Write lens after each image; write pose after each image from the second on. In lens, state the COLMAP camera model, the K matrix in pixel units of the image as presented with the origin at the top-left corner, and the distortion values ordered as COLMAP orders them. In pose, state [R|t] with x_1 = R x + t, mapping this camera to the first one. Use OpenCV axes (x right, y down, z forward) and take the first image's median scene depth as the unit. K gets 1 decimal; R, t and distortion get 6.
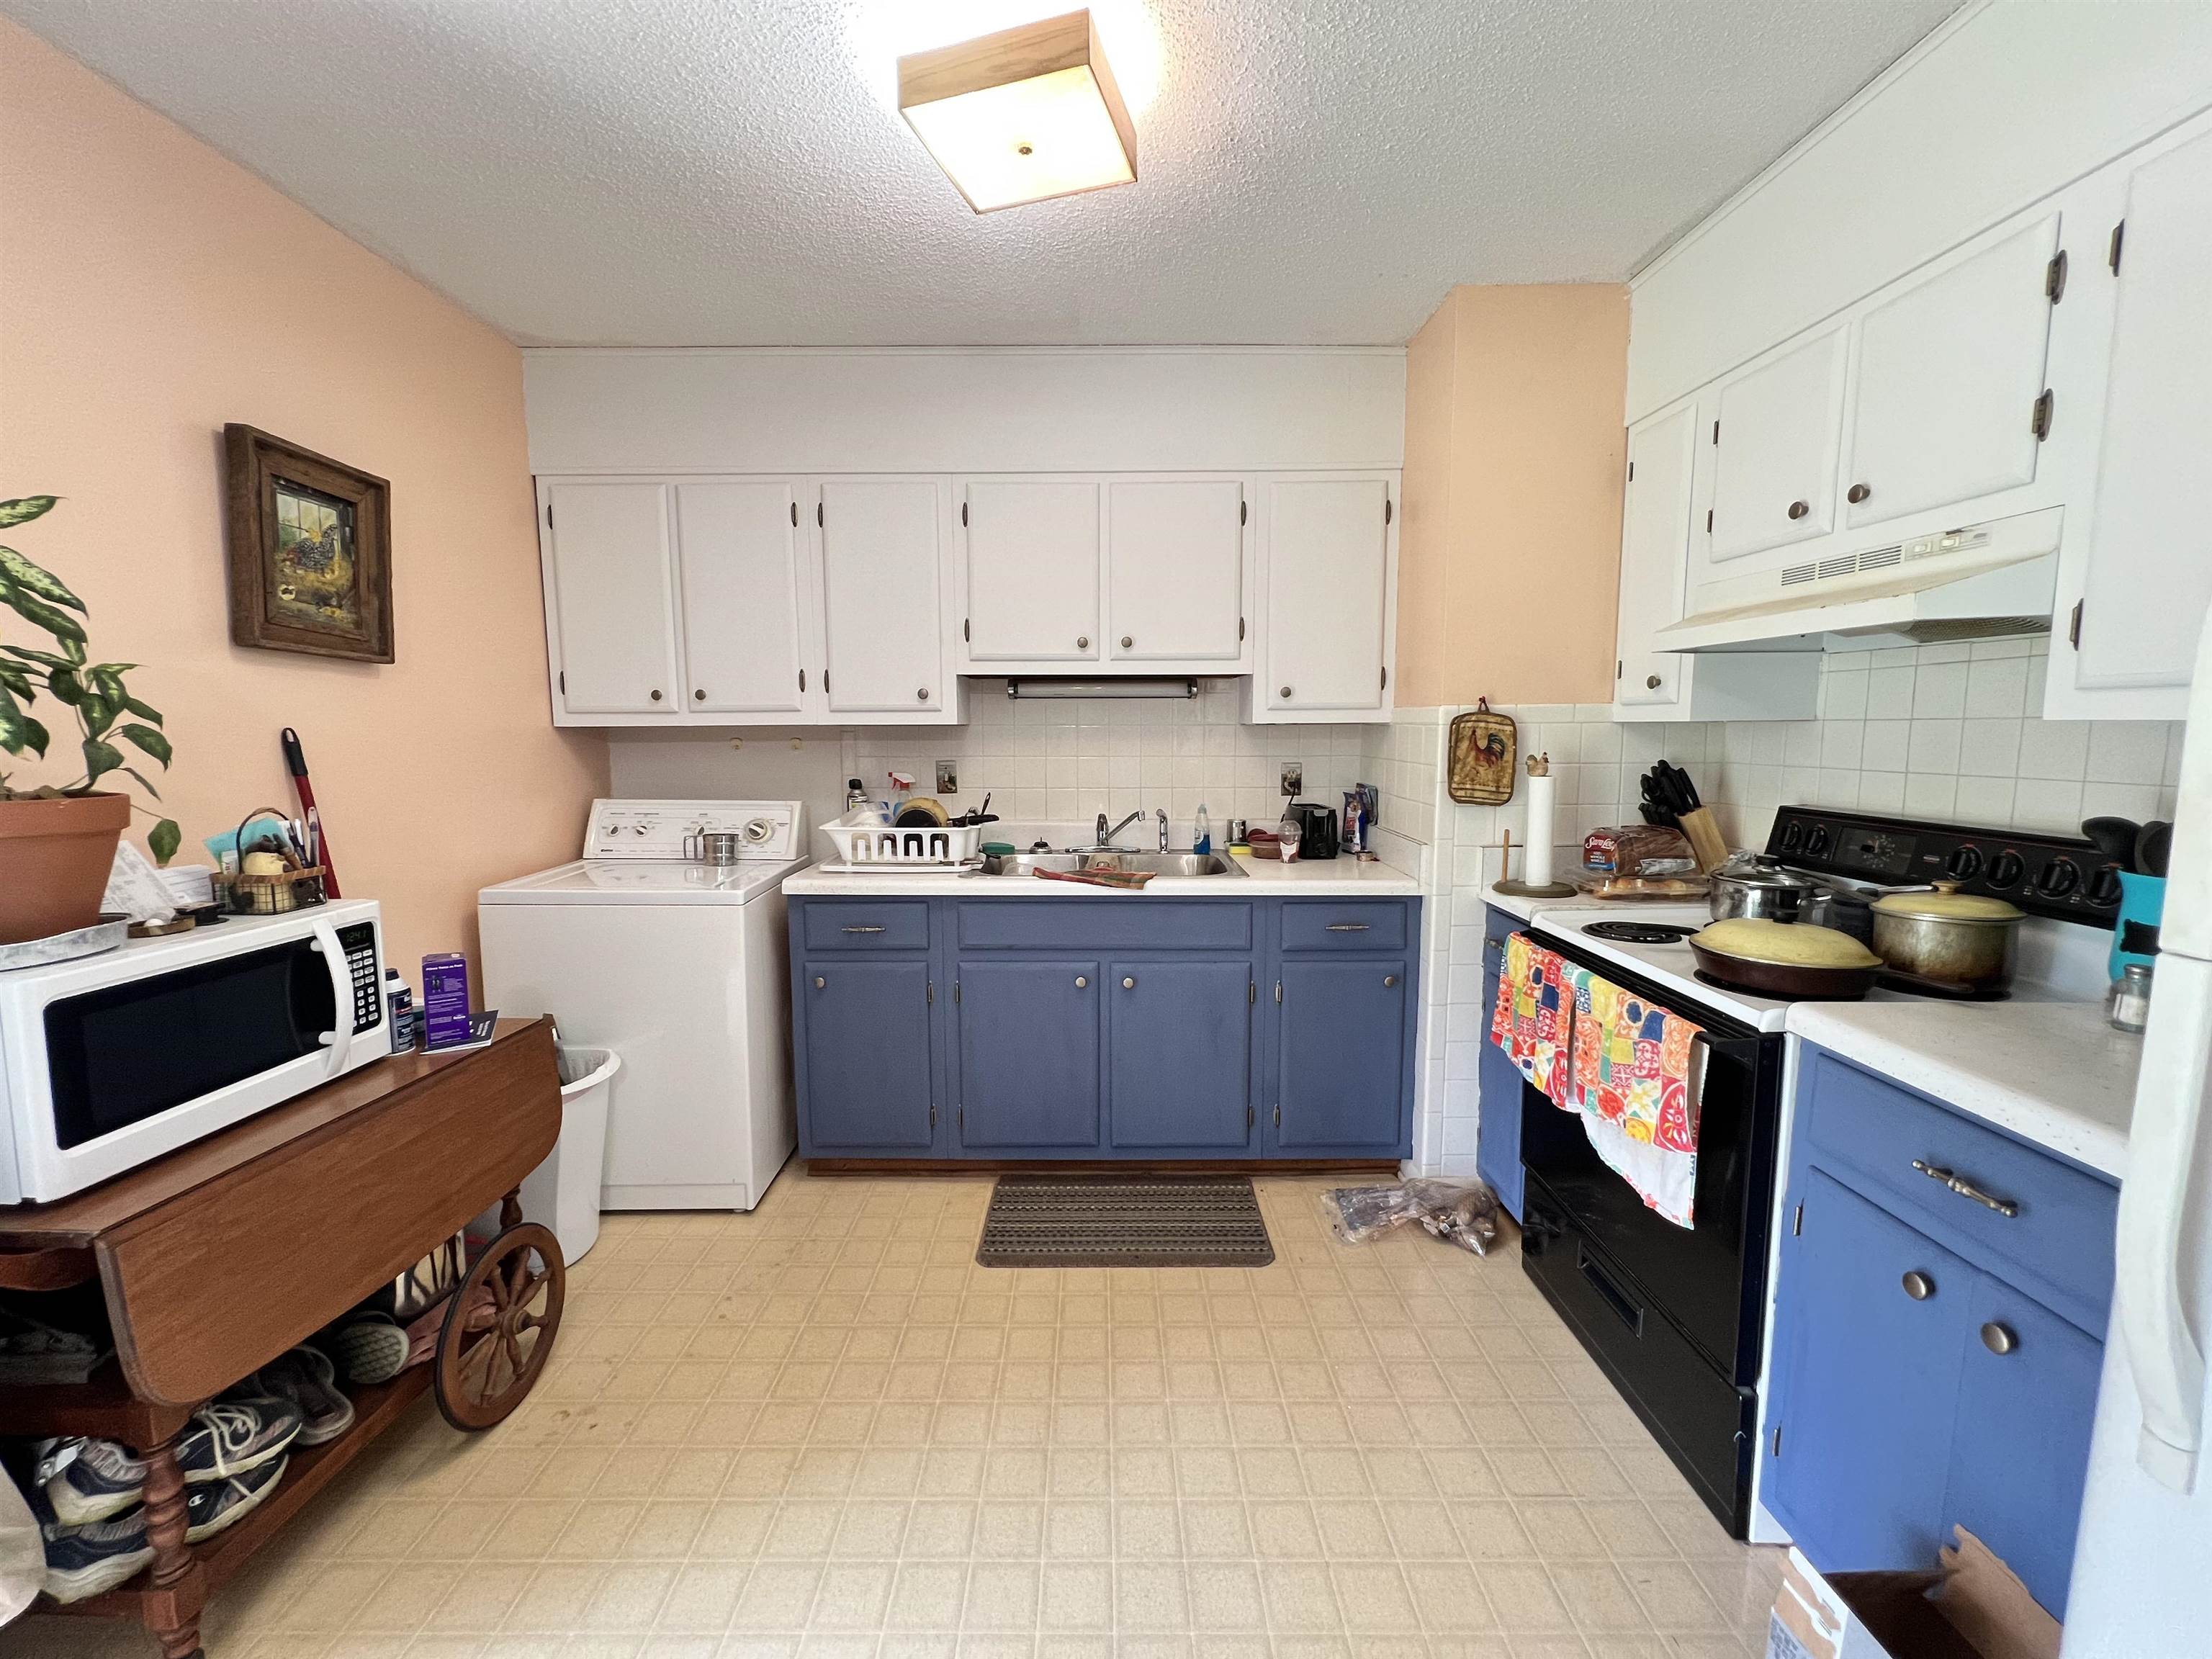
lens RADIAL K [[886.6, 0, 1100.4], [0, 886.6, 826.4], [0, 0, 1]] dist [-0.001663, -0.000362]
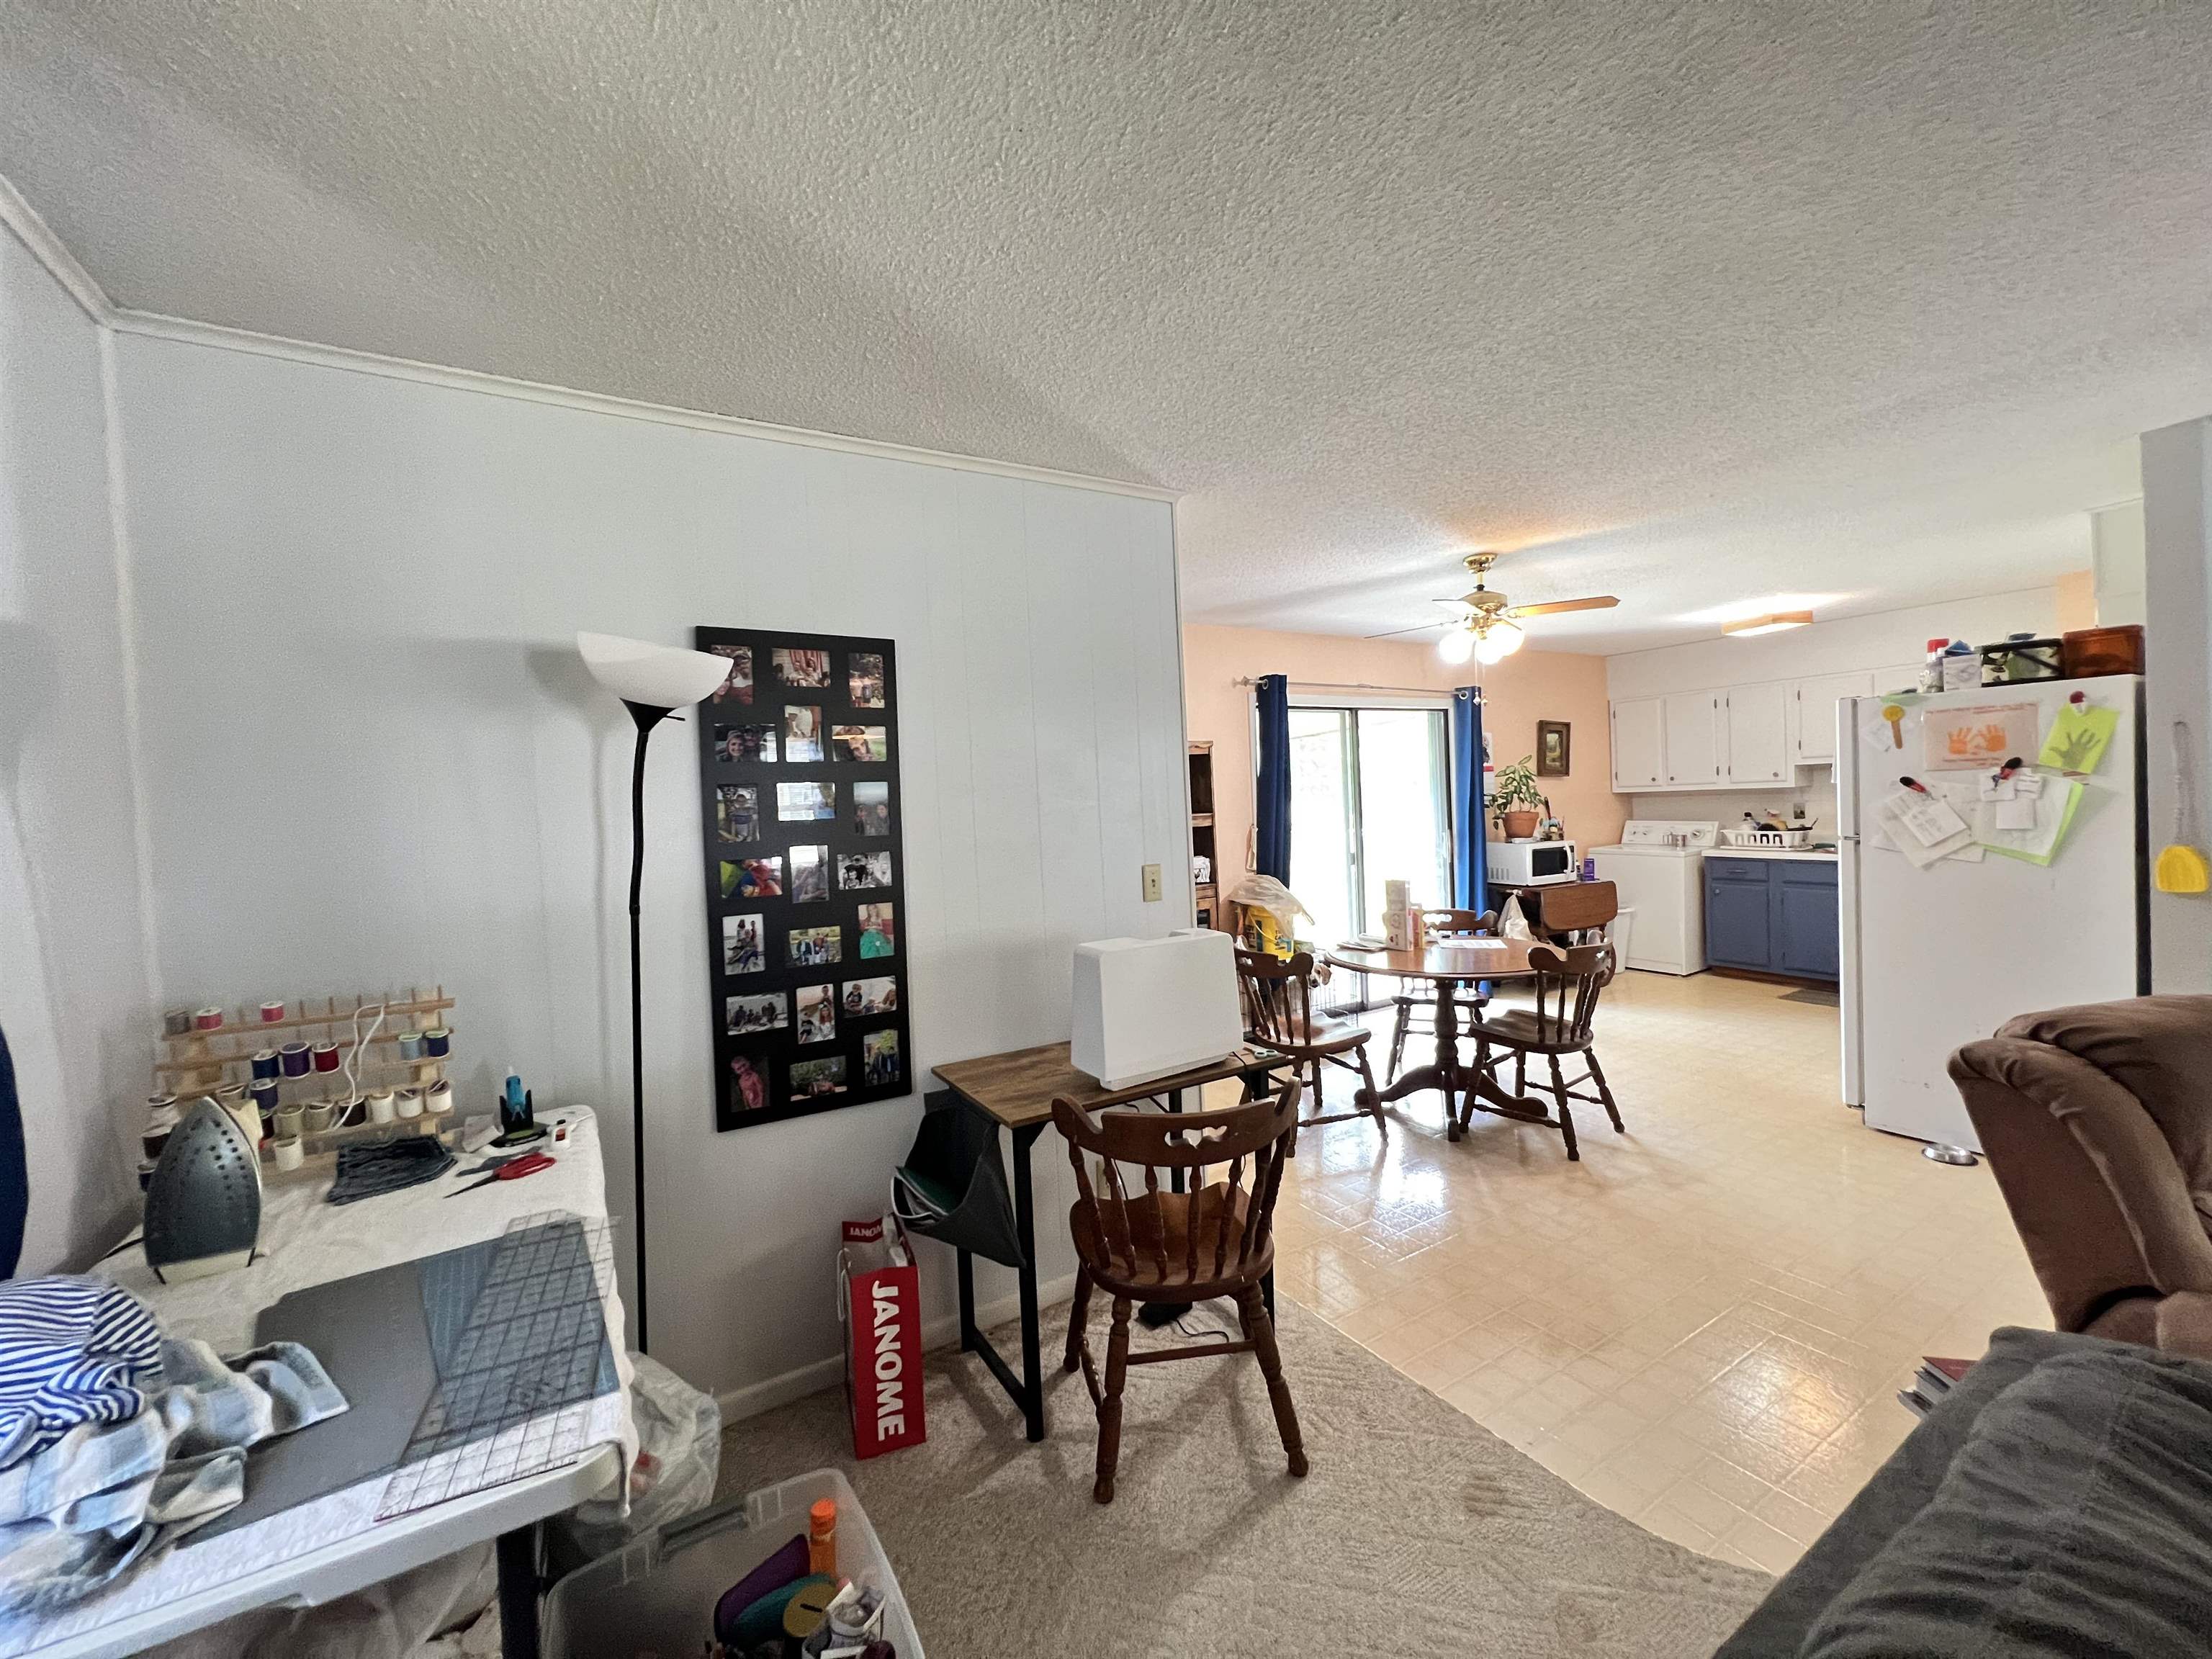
lens RADIAL K [[886.6, 0, 1098.9], [0, 886.6, 822.2], [0, 0, 1]] dist [-0.001663, -0.000362]
pose [[0.515138, 0.002262, -0.857105, 0.940529], [-0.054419, 0.998065, -0.030073, 0.151163], [0.855378, 0.062135, 0.514264, -1.821931]]
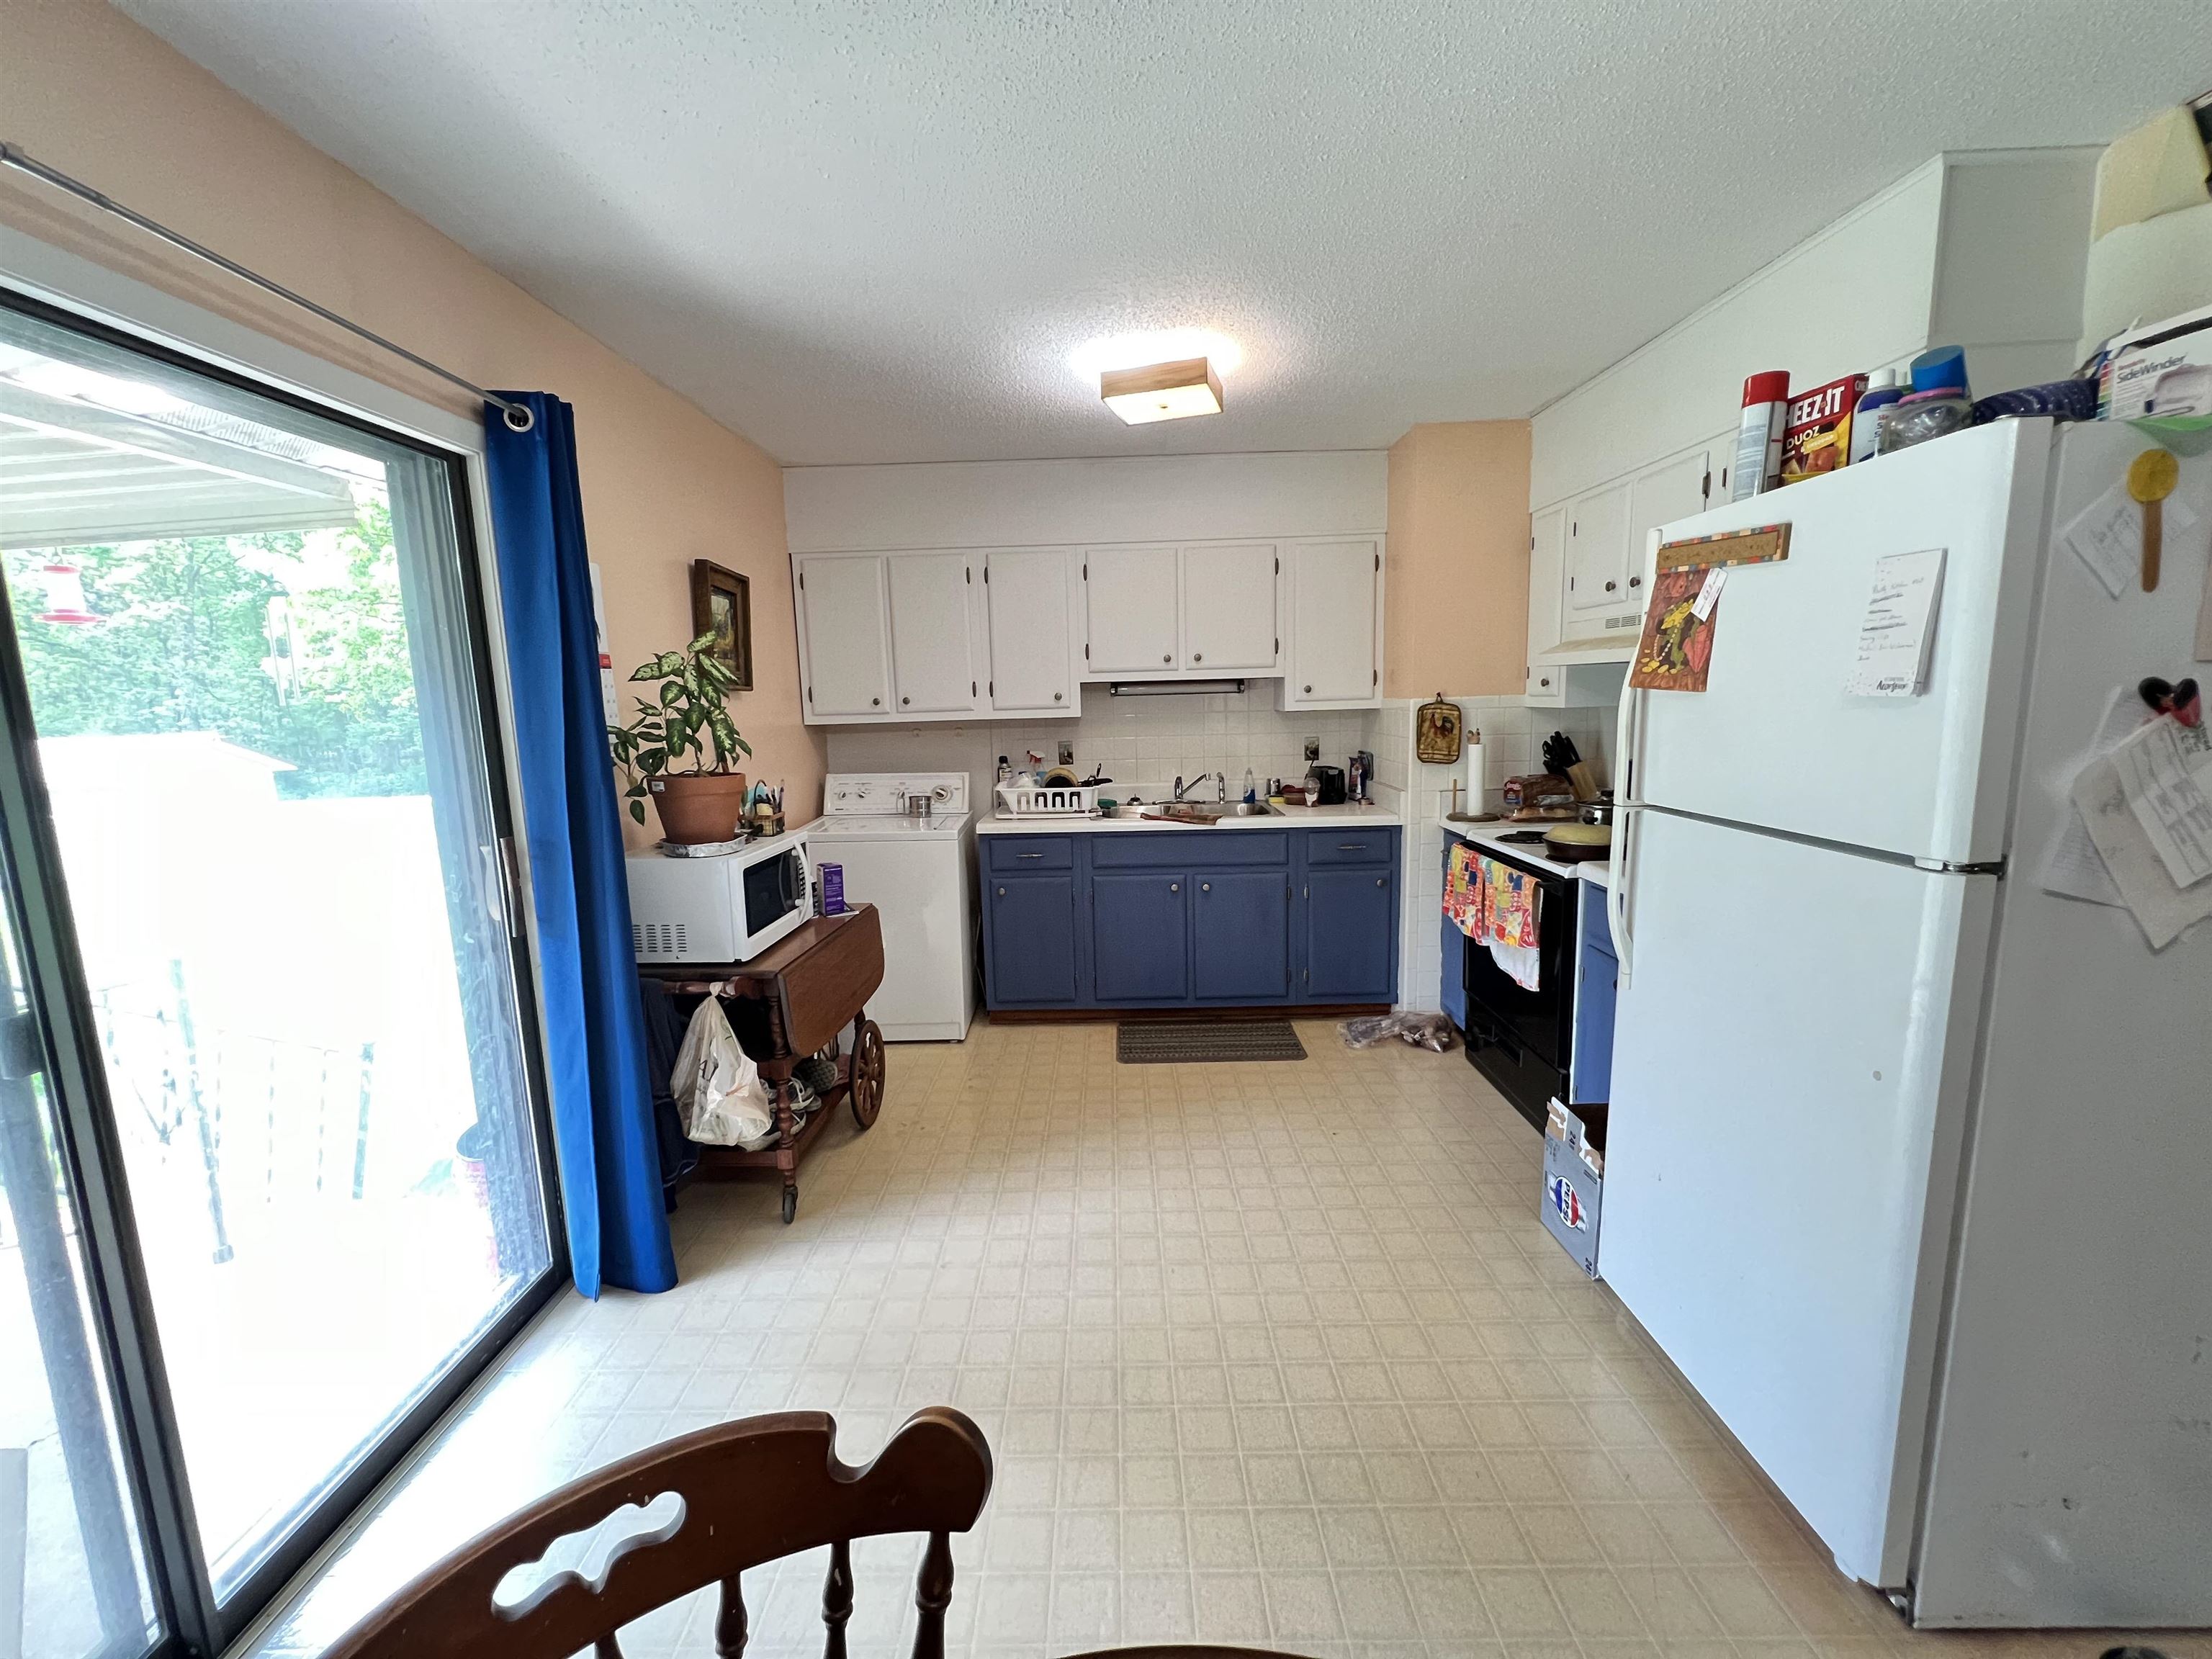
lens RADIAL K [[886.6, 0, 1098.4], [0, 886.6, 826.8], [0, 0, 1]] dist [-0.001663, -0.000362]
pose [[0.999614, -0.022095, -0.016841, -0.124325], [0.022652, 0.999178, 0.033615, 0.018799], [0.016084, -0.033984, 0.999293, -0.505527]]
